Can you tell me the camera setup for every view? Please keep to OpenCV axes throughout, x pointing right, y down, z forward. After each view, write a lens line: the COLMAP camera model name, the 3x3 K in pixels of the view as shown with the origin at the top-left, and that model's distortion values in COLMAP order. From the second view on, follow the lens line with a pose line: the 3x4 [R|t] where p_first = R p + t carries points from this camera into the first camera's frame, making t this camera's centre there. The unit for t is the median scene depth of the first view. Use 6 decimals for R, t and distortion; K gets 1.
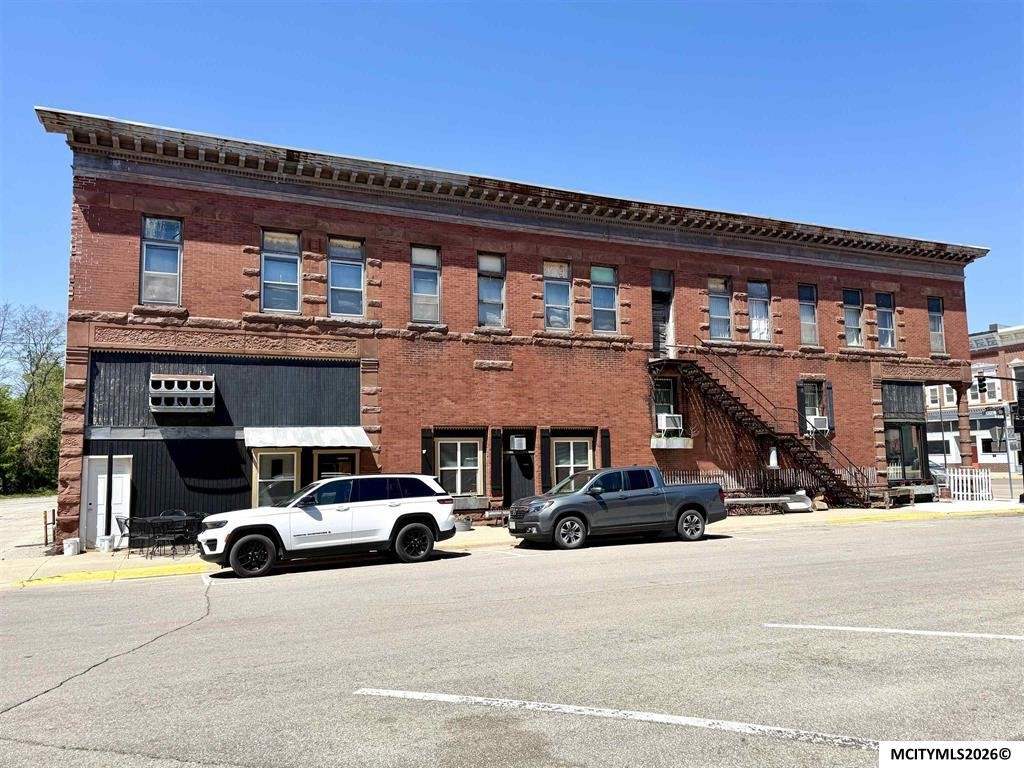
lens RADIAL K [[704.3, 0, 507.2], [0, 704.3, 386.9], [0, 0, 1]] dist [0.004650, 0.011718]
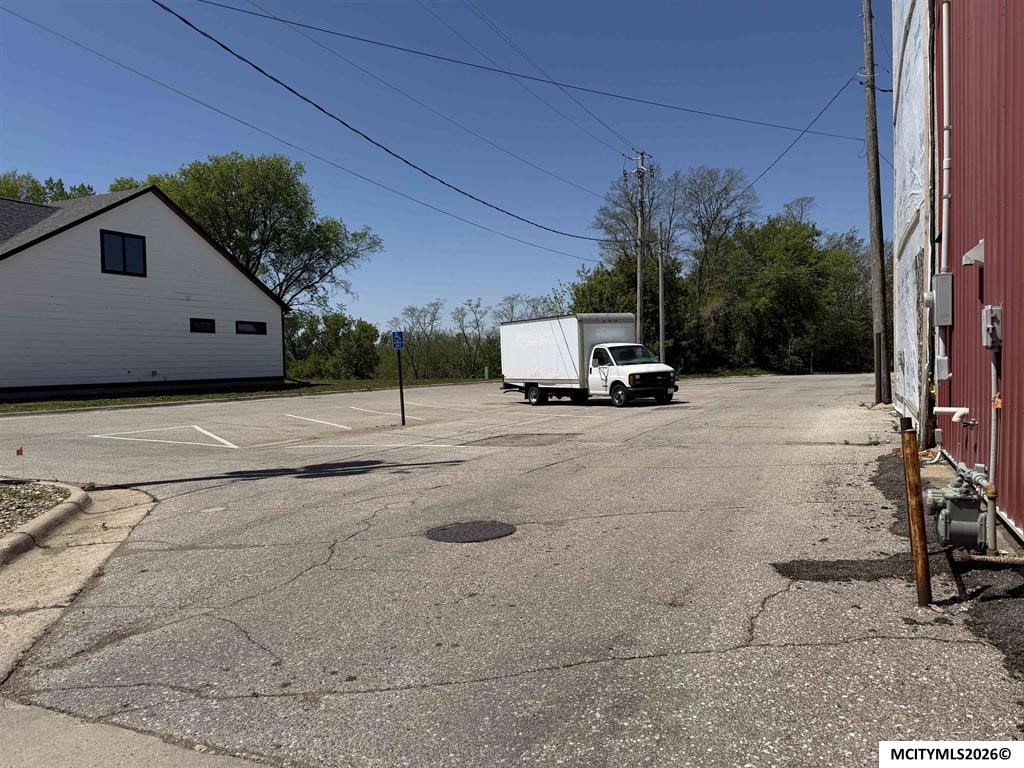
lens RADIAL K [[704.3, 0, 509.8], [0, 704.3, 383.5], [0, 0, 1]] dist [0.004650, 0.011718]
pose [[0.655617, 0.038053, -0.754134, -0.153385], [0.089039, 0.987865, 0.127255, 0.023883], [0.749825, -0.150578, 0.644274, 0.213563]]
